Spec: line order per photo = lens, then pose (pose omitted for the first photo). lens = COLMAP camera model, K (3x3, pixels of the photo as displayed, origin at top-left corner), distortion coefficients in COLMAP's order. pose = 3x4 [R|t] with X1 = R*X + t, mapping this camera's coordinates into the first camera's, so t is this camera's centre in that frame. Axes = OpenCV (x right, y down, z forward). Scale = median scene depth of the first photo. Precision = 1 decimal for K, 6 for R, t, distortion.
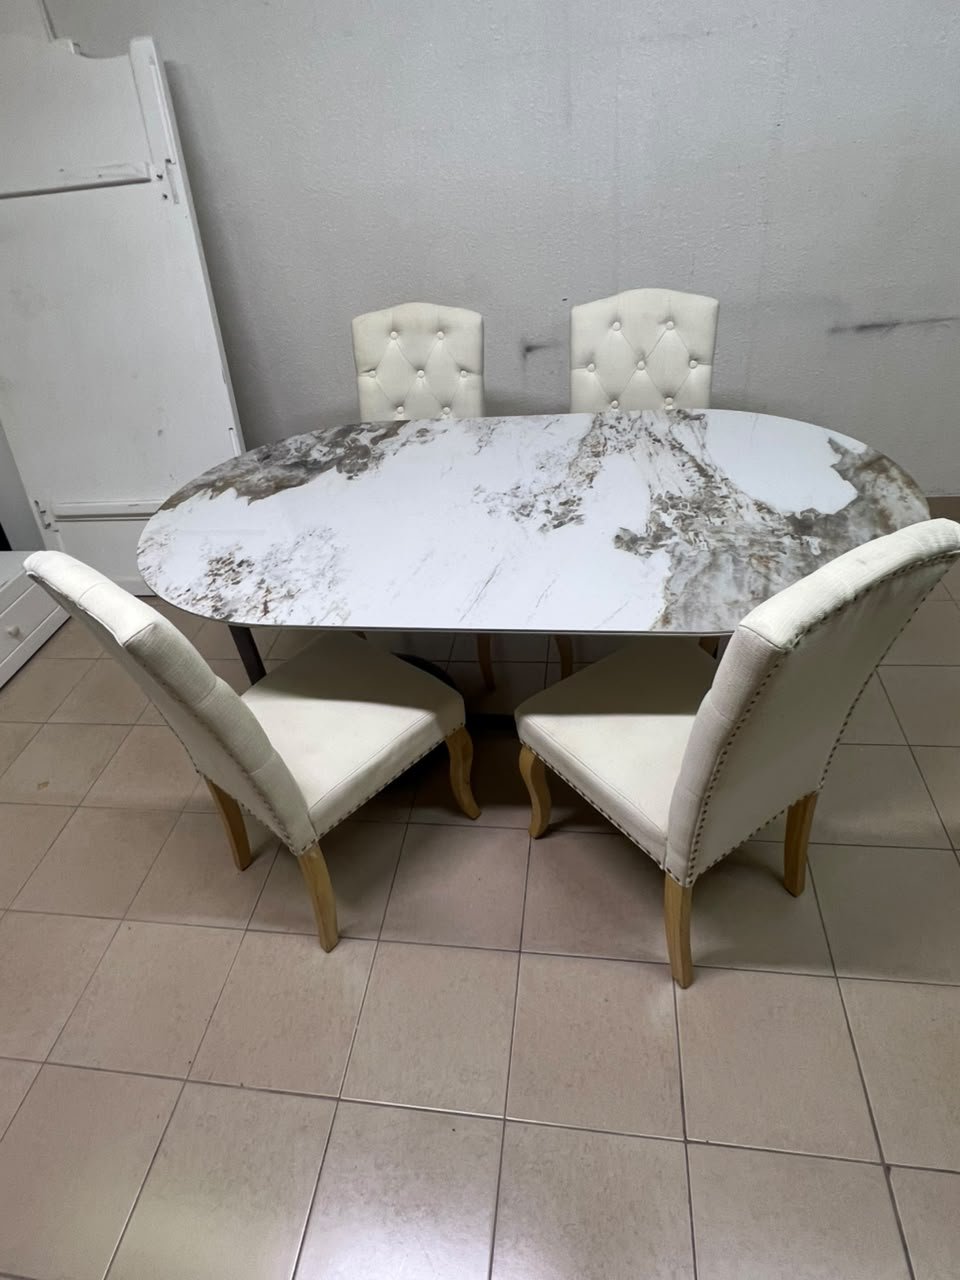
lens RADIAL K [[718.9, 0, 471.7], [0, 718.9, 643.3], [0, 0, 1]] dist [-0.001855, 0.000416]
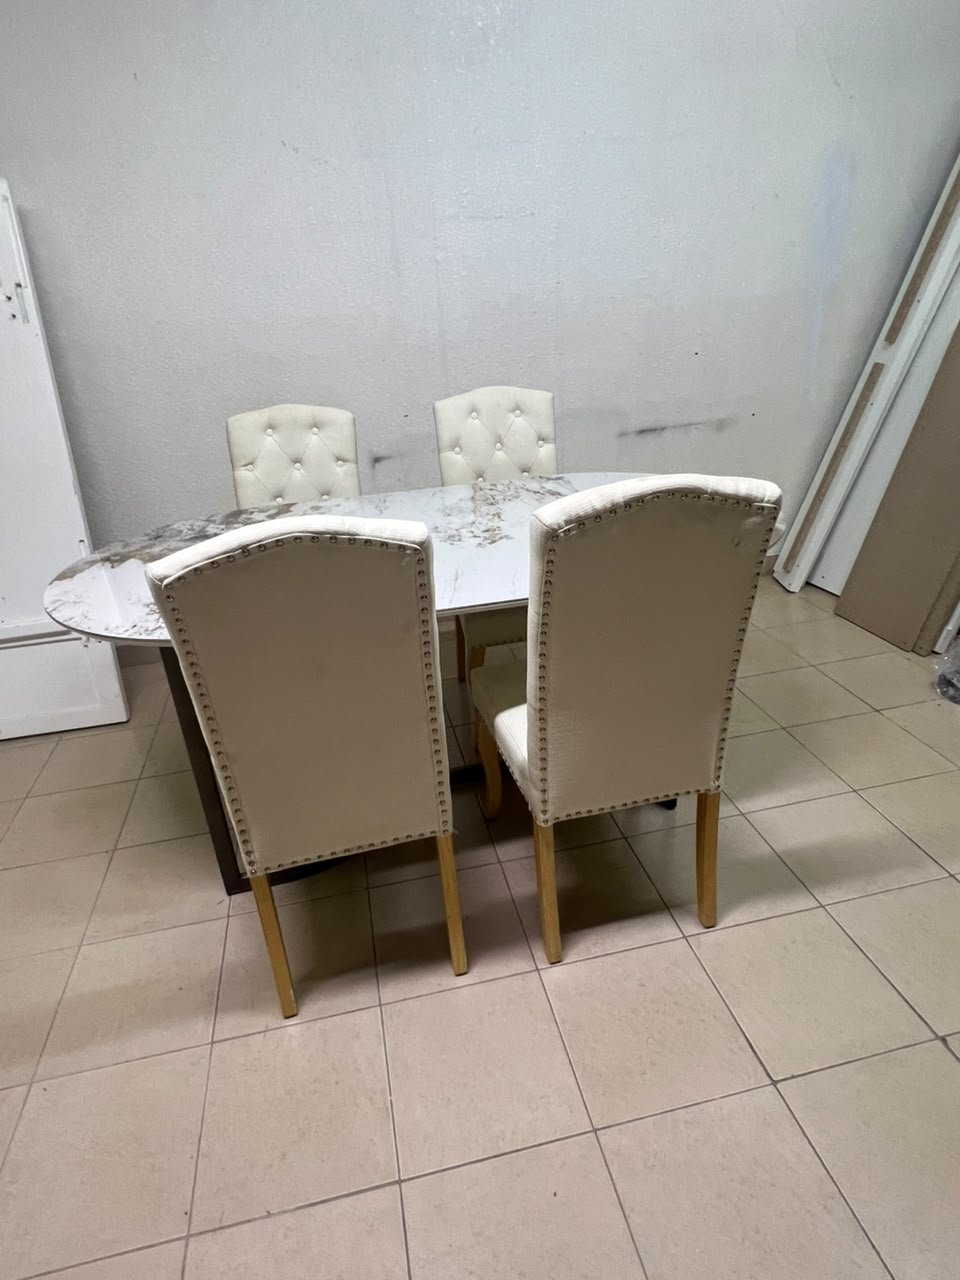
lens RADIAL K [[718.9, 0, 465.4], [0, 718.9, 637.4], [0, 0, 1]] dist [-0.001855, 0.000416]
pose [[0.942422, -0.100963, 0.318820, -0.269139], [0.183442, 0.953183, -0.240397, 0.219362], [-0.279623, 0.285040, 0.916822, 0.045429]]
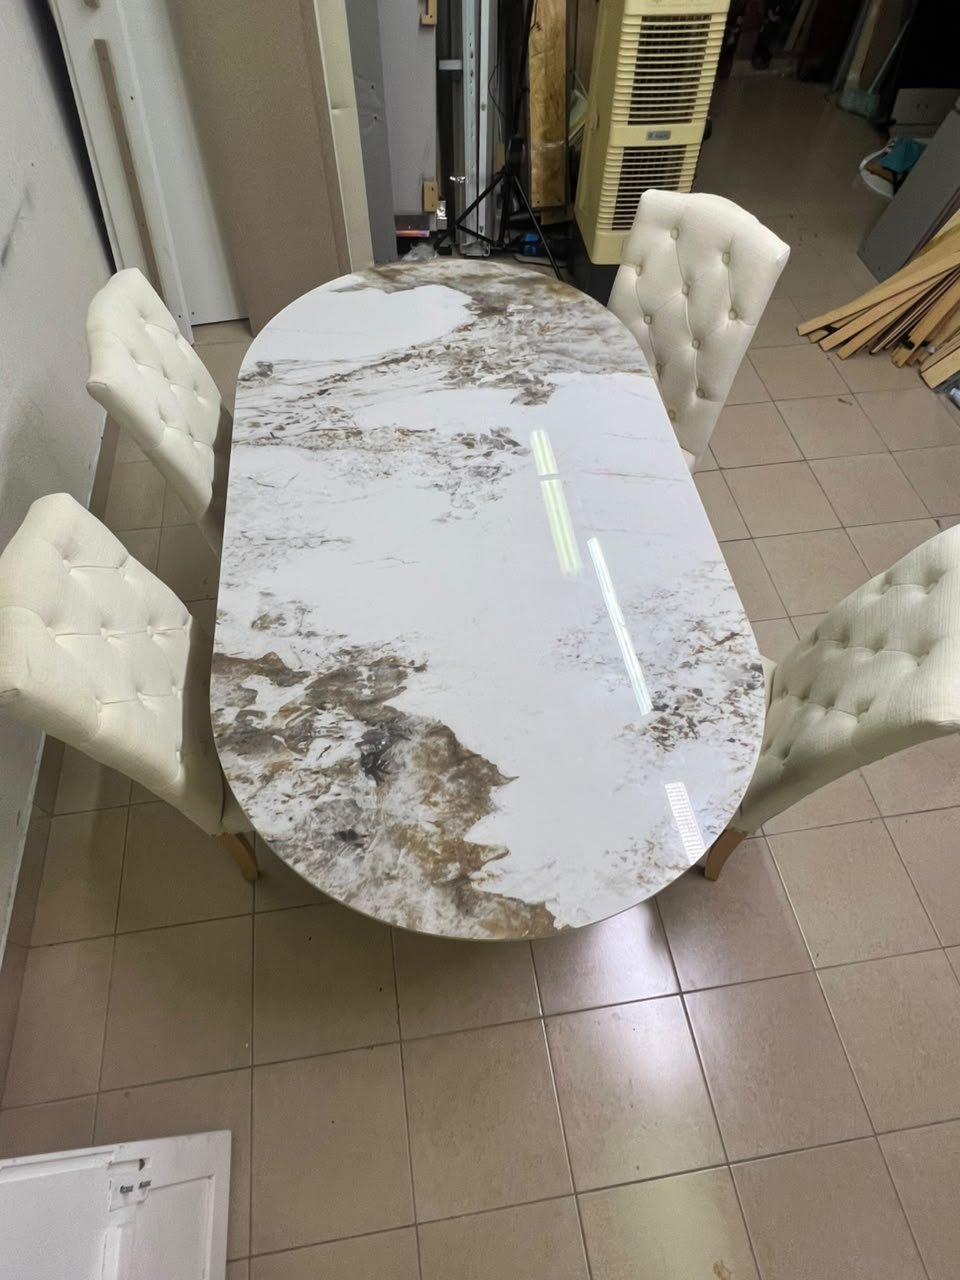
lens RADIAL K [[718.9, 0, 473.9], [0, 718.9, 651.0], [0, 0, 1]] dist [-0.001855, 0.000416]
pose [[-0.285551, -0.748439, 0.598581, -0.663038], [0.618085, 0.333508, 0.711859, -0.788809], [-0.732415, 0.573246, 0.367366, 0.795735]]
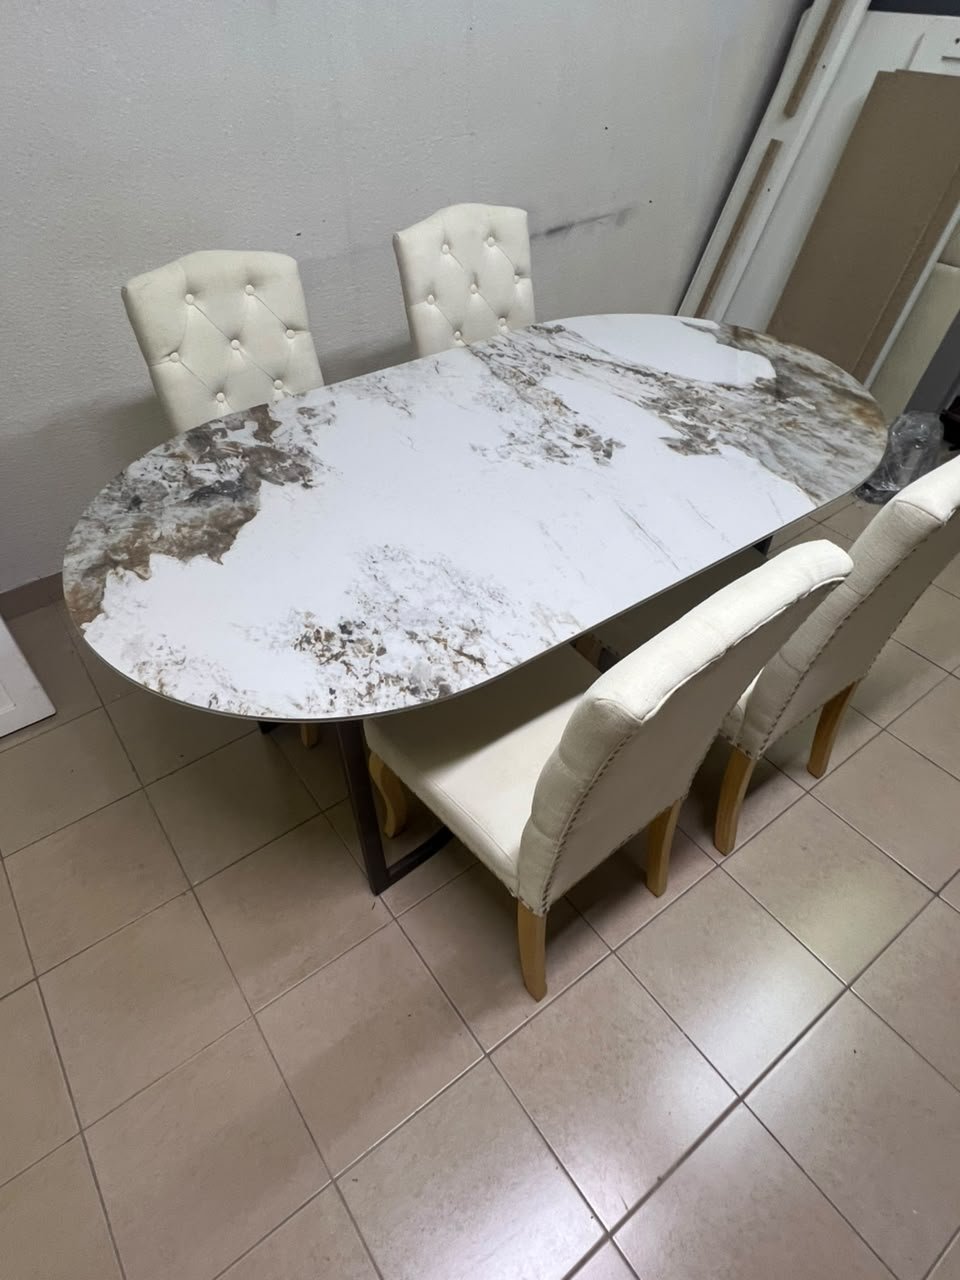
lens RADIAL K [[718.9, 0, 465.0], [0, 718.9, 642.3], [0, 0, 1]] dist [-0.001855, 0.000416]
pose [[0.716615, -0.416528, 0.559436, -0.613947], [0.384514, 0.905127, 0.181366, -0.175644], [-0.581904, 0.085141, 0.808788, 0.349805]]
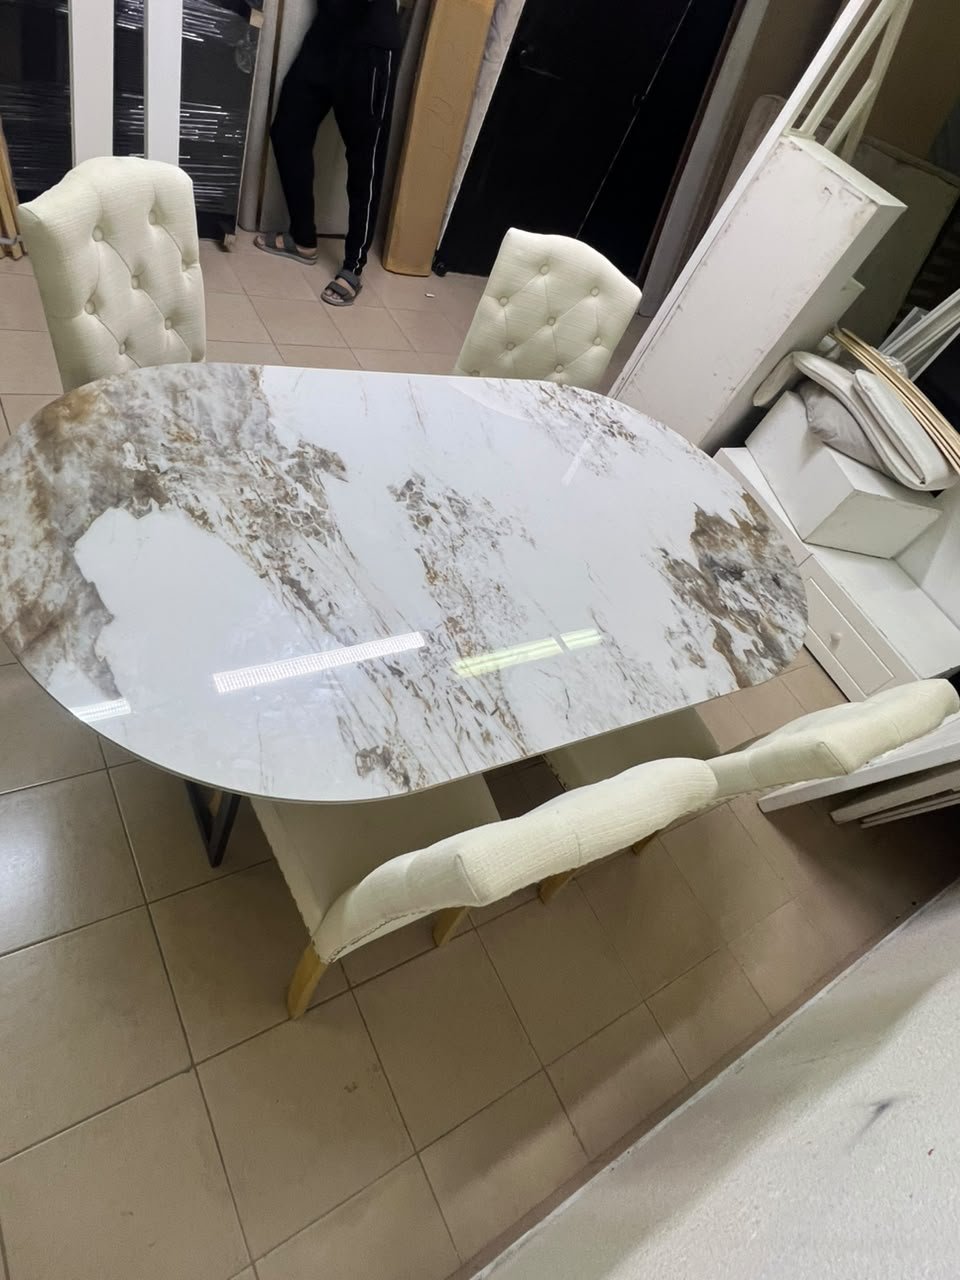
lens RADIAL K [[718.9, 0, 474.1], [0, 718.9, 641.6], [0, 0, 1]] dist [-0.001855, 0.000416]
pose [[-0.770602, 0.352308, -0.531085, 0.592473], [-0.579764, -0.041466, 0.813728, -0.931056], [0.264661, 0.934965, 0.236209, 0.945737]]
